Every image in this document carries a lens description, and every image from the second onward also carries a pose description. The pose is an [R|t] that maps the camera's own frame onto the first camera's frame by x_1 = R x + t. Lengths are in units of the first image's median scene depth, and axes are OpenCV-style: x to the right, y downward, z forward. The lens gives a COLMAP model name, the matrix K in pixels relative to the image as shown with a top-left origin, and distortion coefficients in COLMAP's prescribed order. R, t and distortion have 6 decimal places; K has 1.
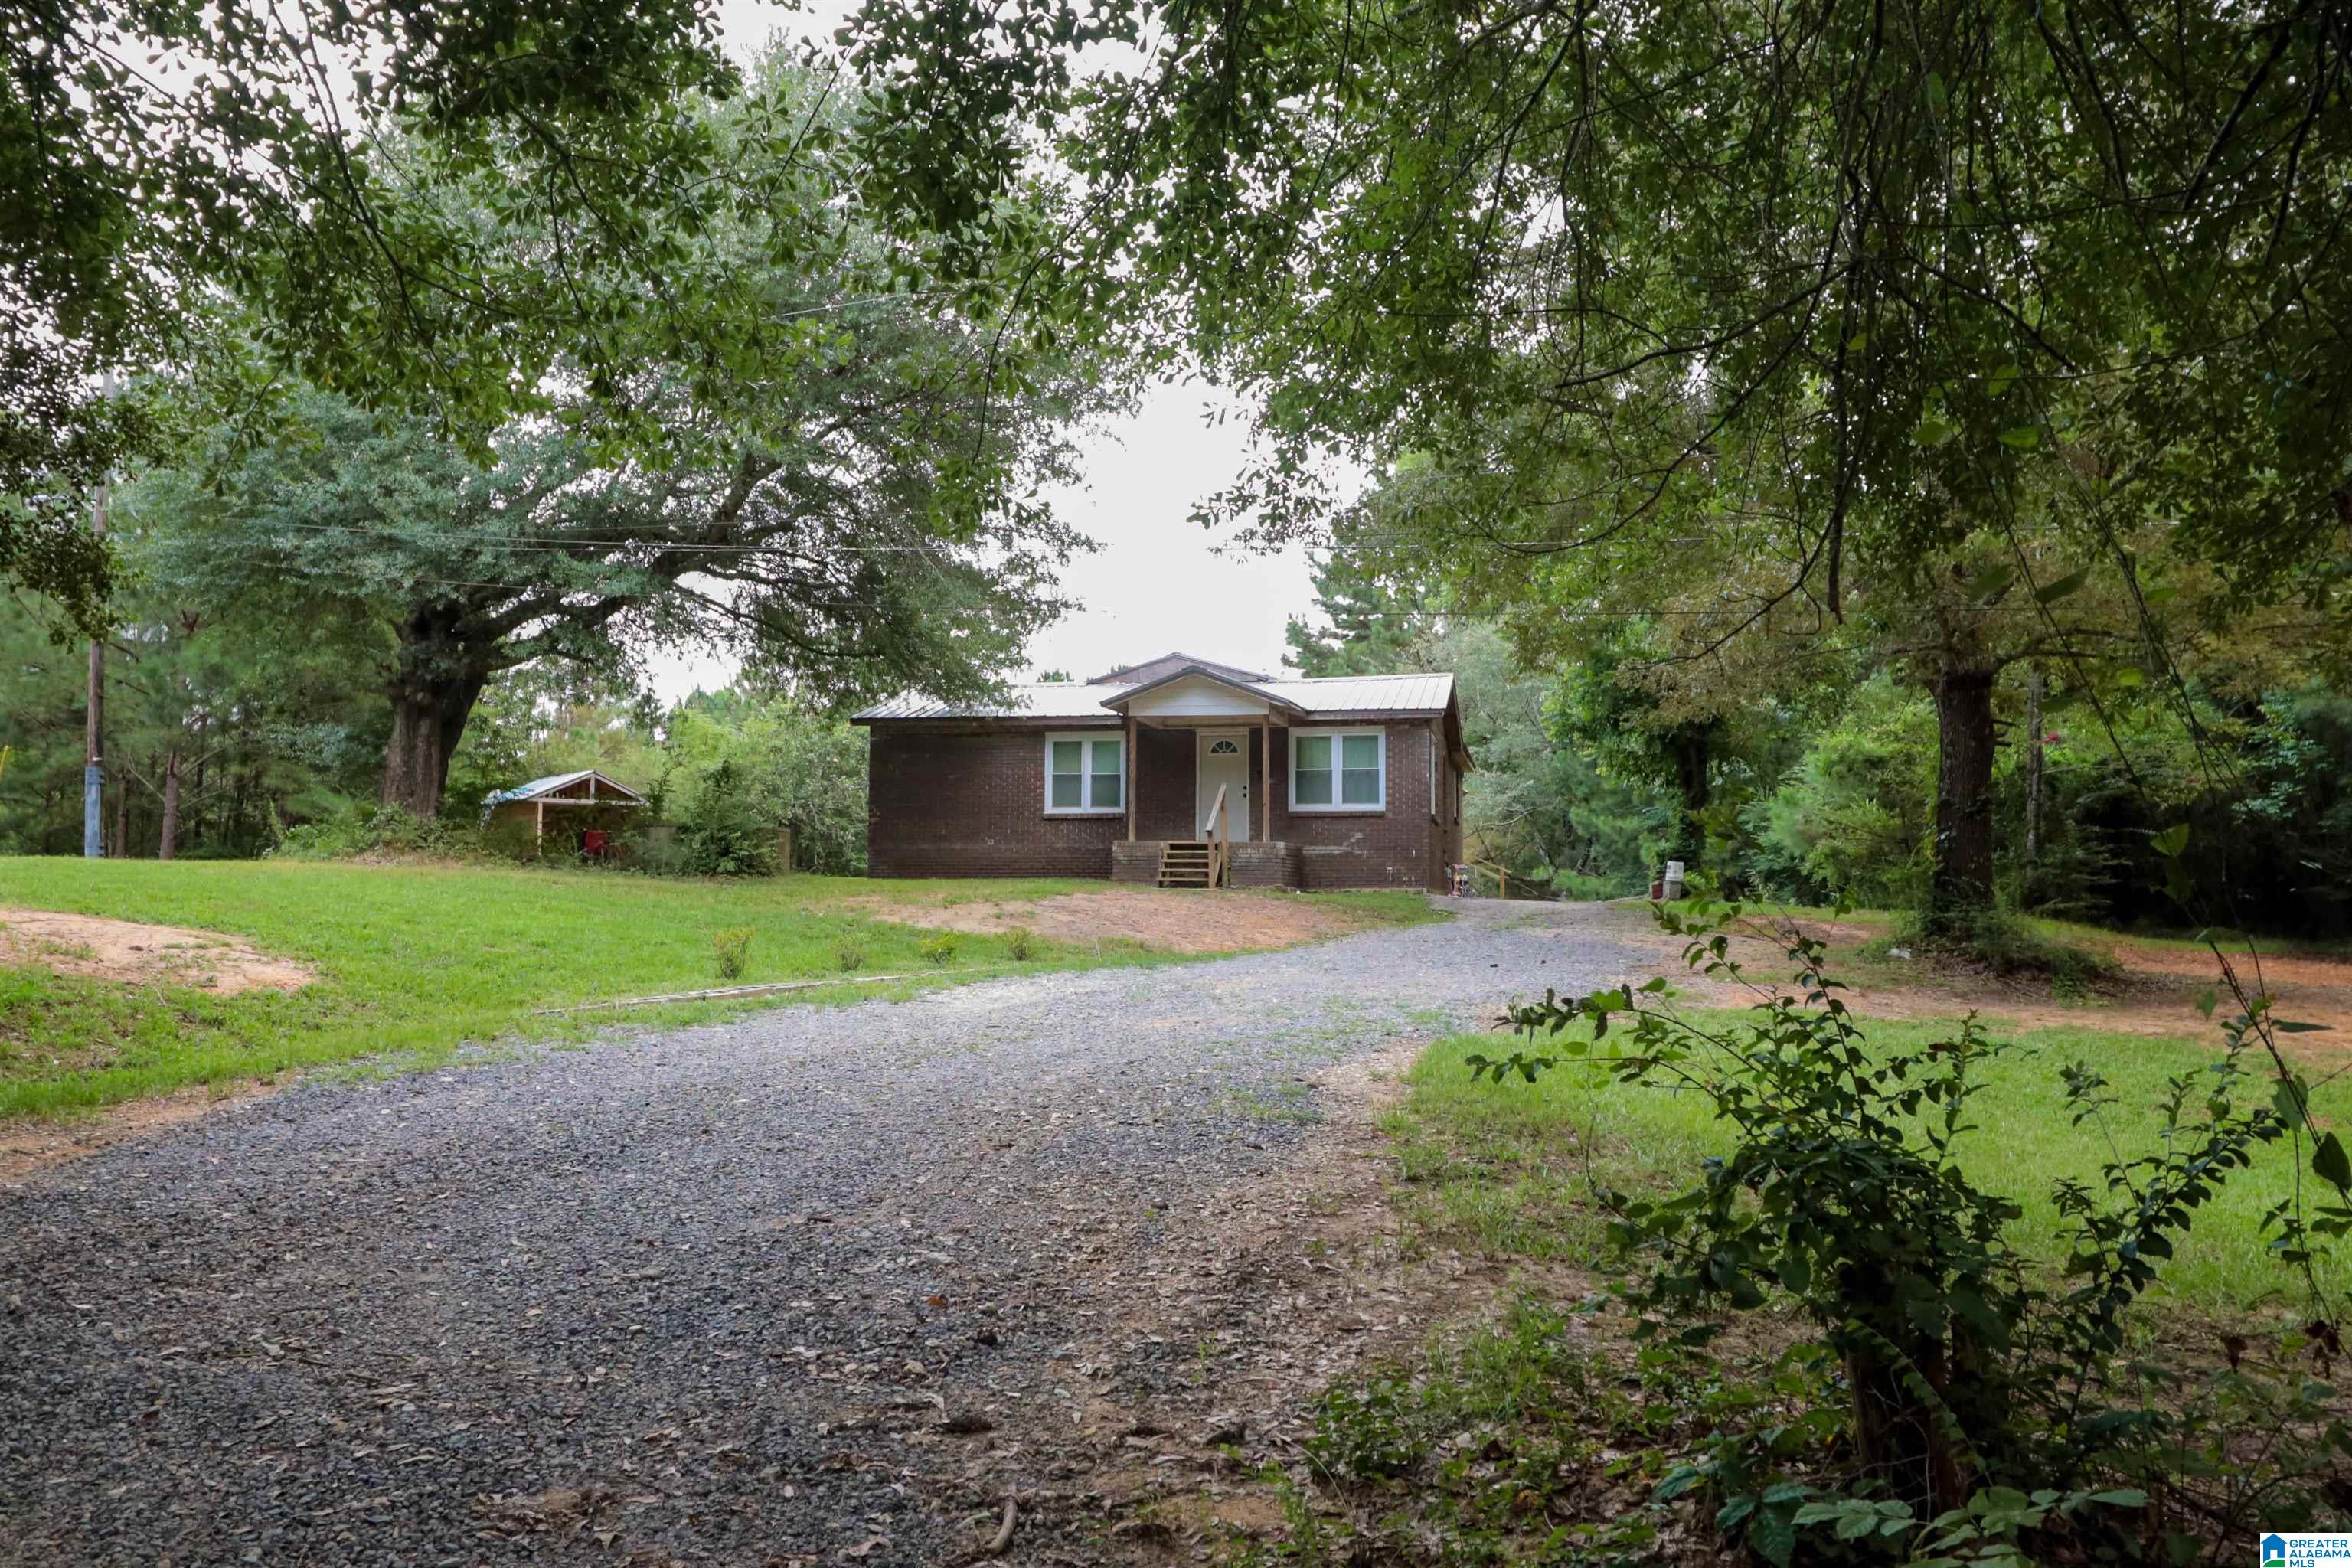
lens RADIAL K [[1827.0, 0, 1177.6], [0, 1827.0, 786.3], [0, 0, 1]] dist [-0.005519, 0.012404]
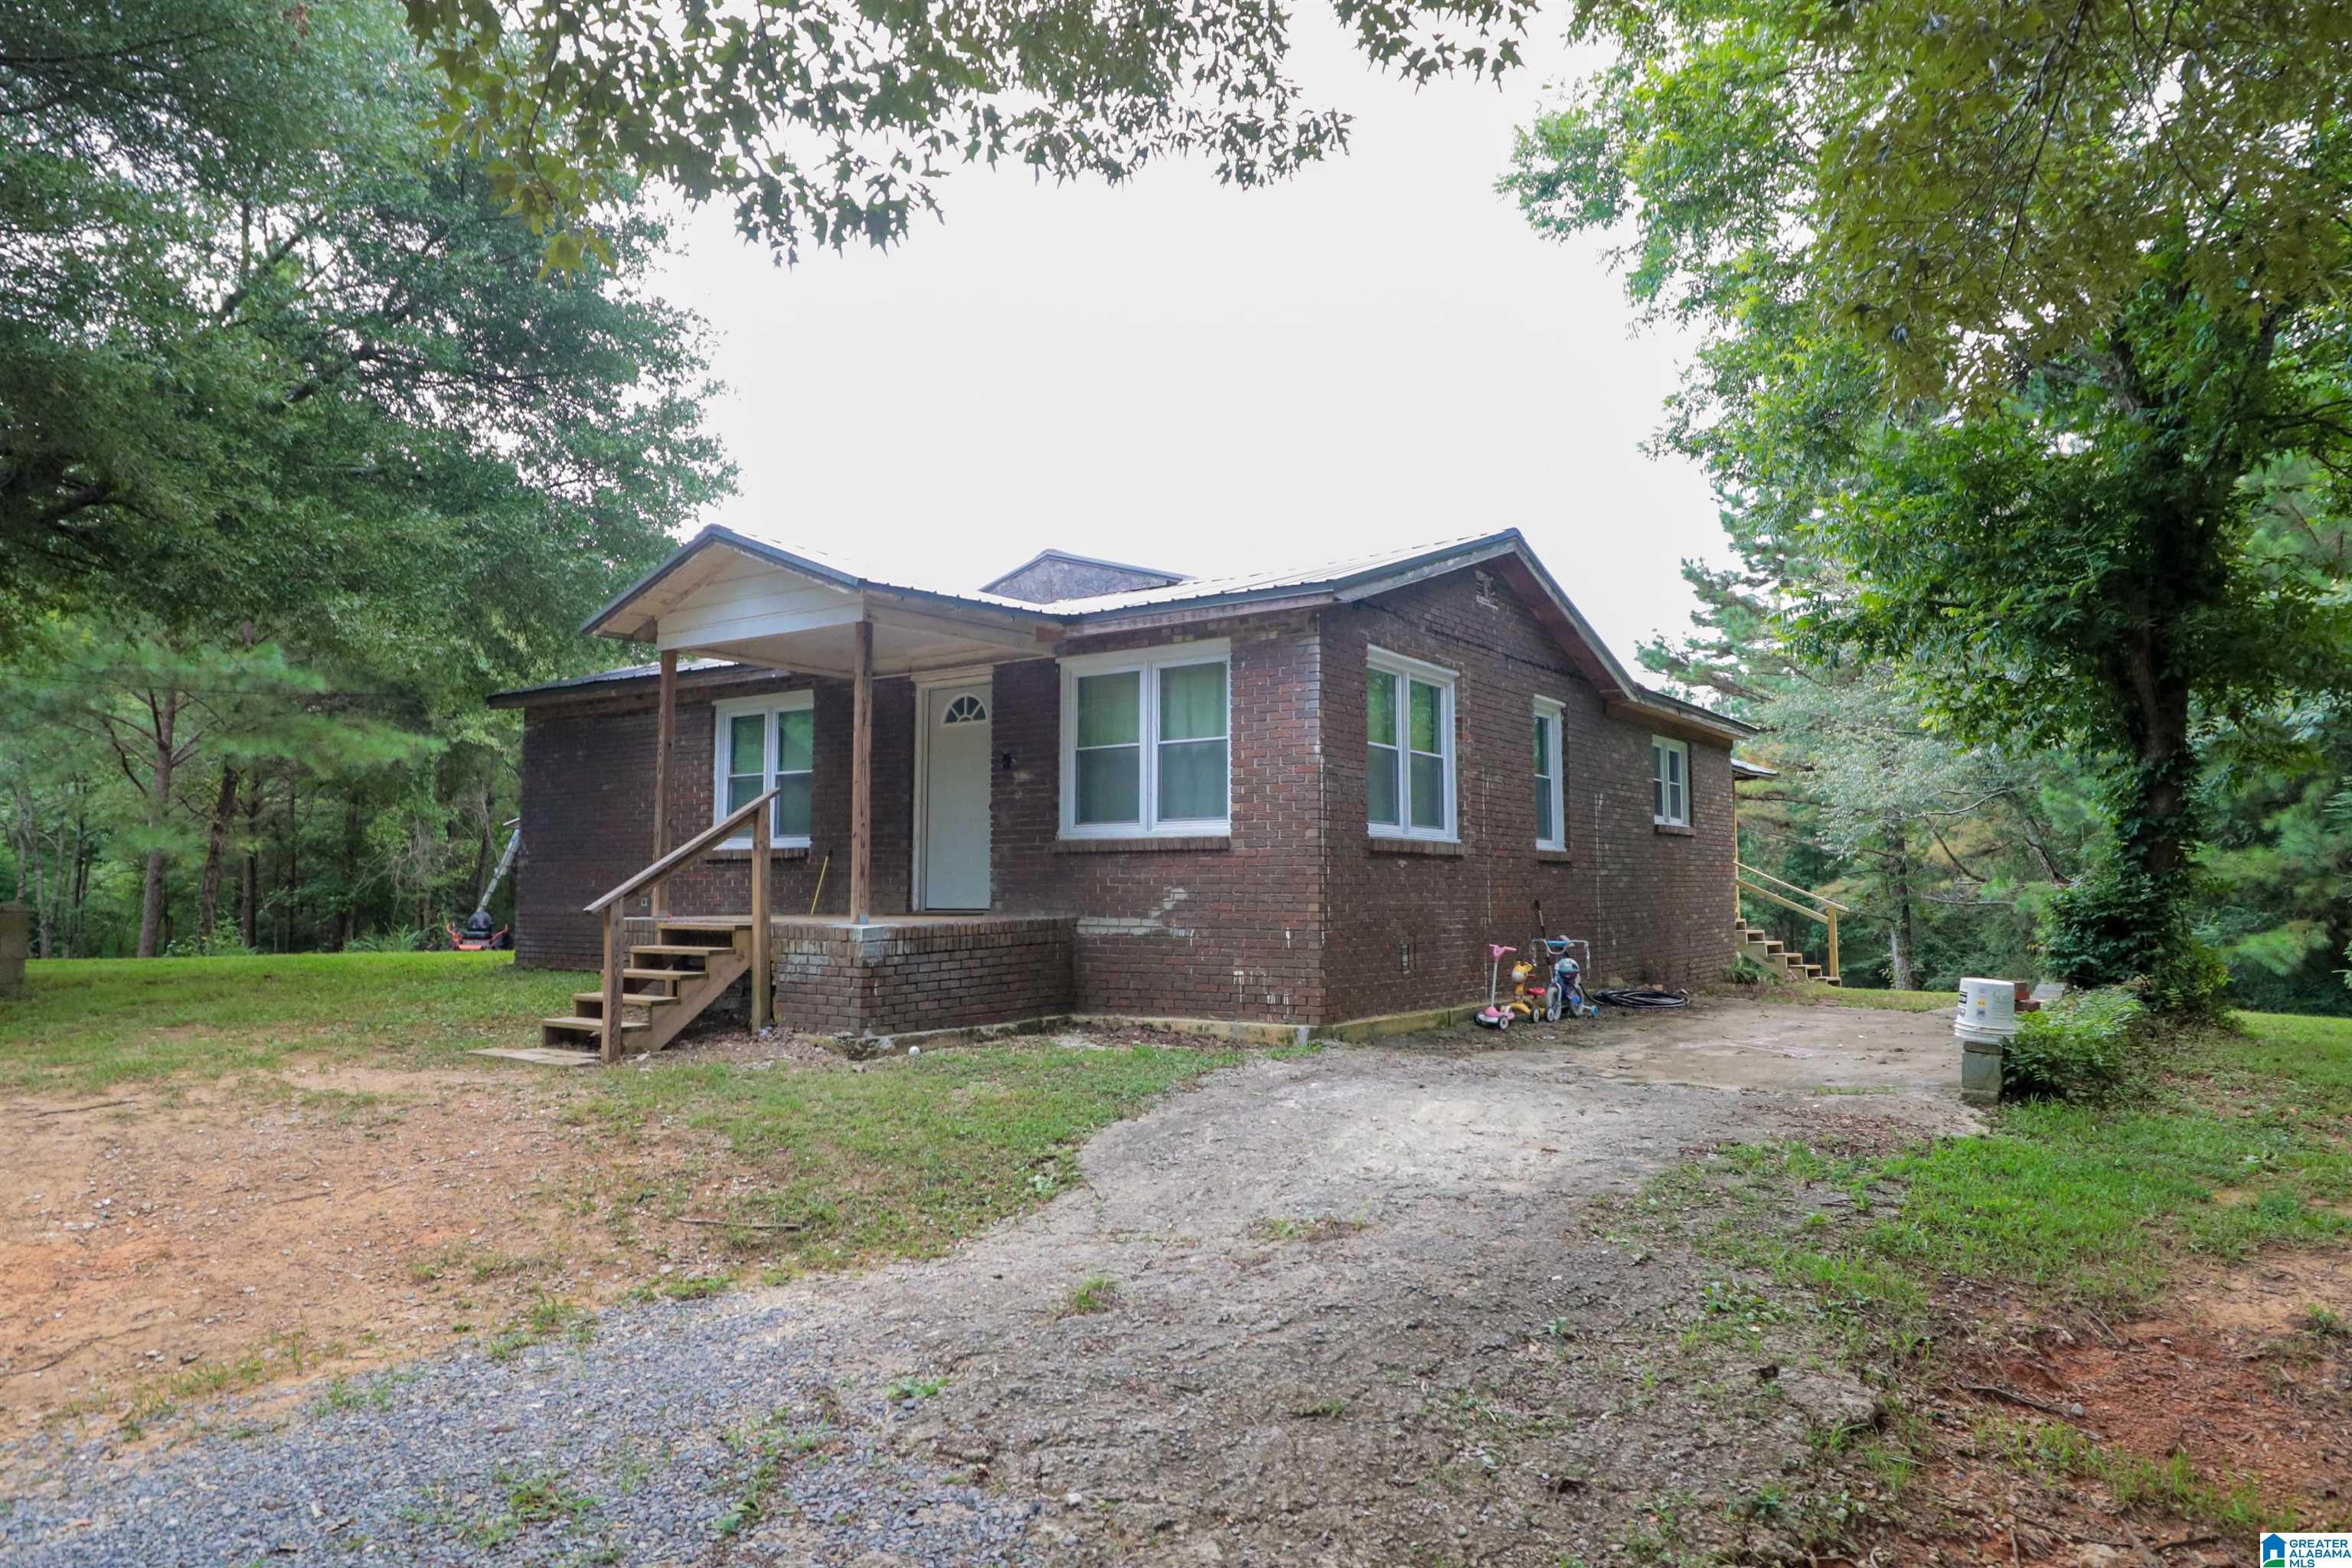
lens RADIAL K [[1475.8, 0, 1173.5], [0, 1475.8, 781.6], [0, 0, 1]] dist [-0.000044, 0.000032]
pose [[0.920355, -0.037160, -0.389315, 0.231912], [0.037553, 0.999273, -0.006603, 0.002424], [0.389277, -0.008543, 0.921081, 0.669250]]
